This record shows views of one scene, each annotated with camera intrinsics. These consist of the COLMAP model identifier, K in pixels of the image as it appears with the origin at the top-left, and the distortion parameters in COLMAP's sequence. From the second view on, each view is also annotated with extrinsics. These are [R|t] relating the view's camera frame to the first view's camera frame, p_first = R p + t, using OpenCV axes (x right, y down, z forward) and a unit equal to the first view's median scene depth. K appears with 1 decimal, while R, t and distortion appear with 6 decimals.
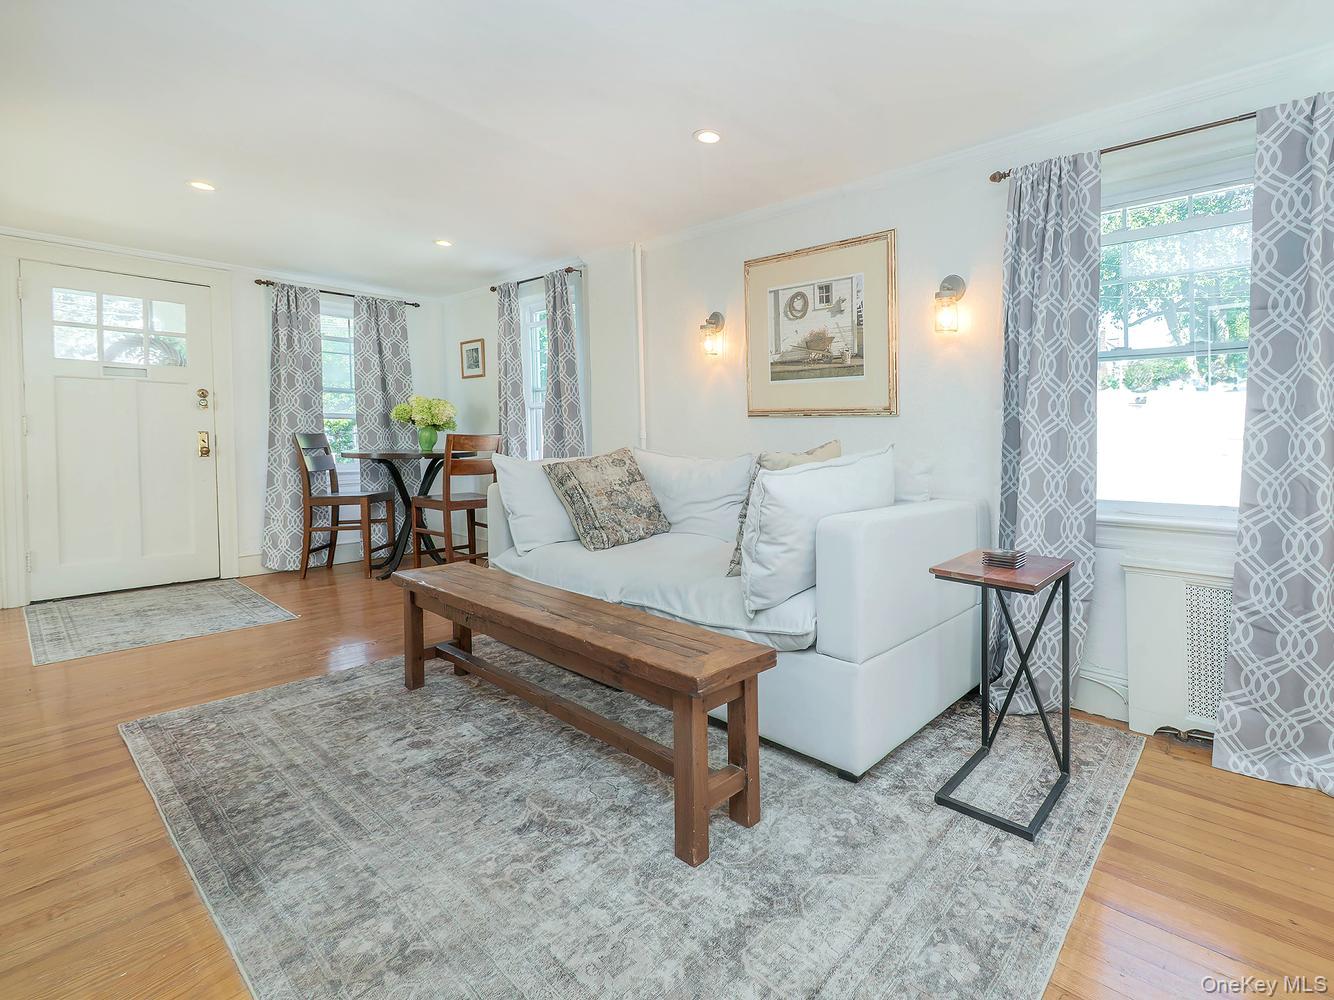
lens RADIAL K [[671.8, 0, 748.0], [0, 671.8, 459.4], [0, 0, 1]] dist [0.008747, -0.006305]
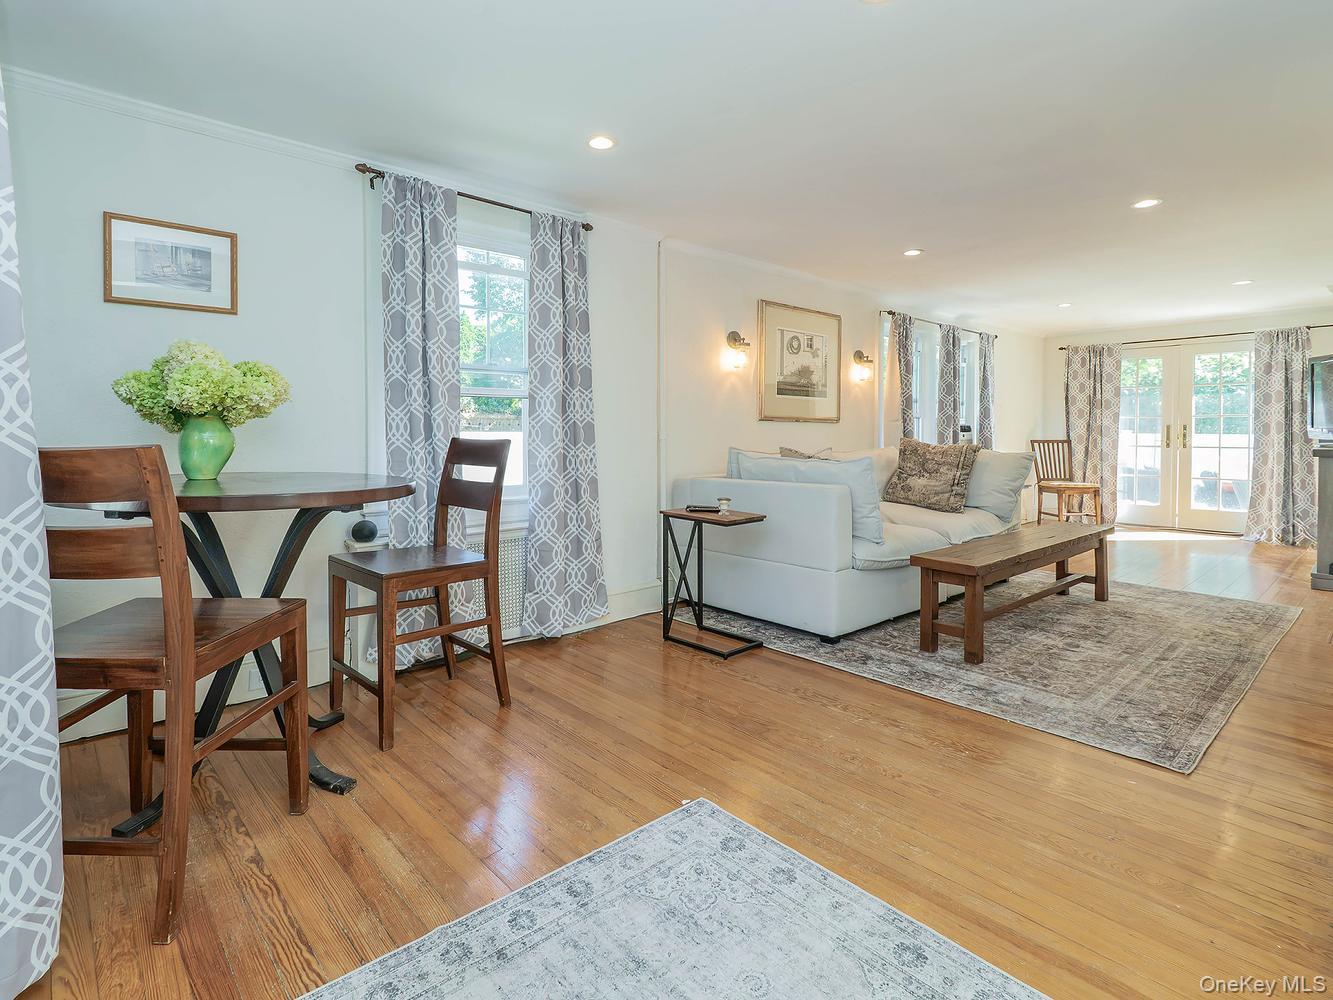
lens RADIAL K [[671.3, 0, 602.5], [0, 671.3, 423.3], [0, 0, 1]] dist [0.008747, -0.006305]
pose [[0.169338, 0.004848, 0.985546, -1.437336], [0.032490, 0.999417, -0.010498, -0.059364], [-0.985022, 0.033798, 0.169082, 1.183379]]
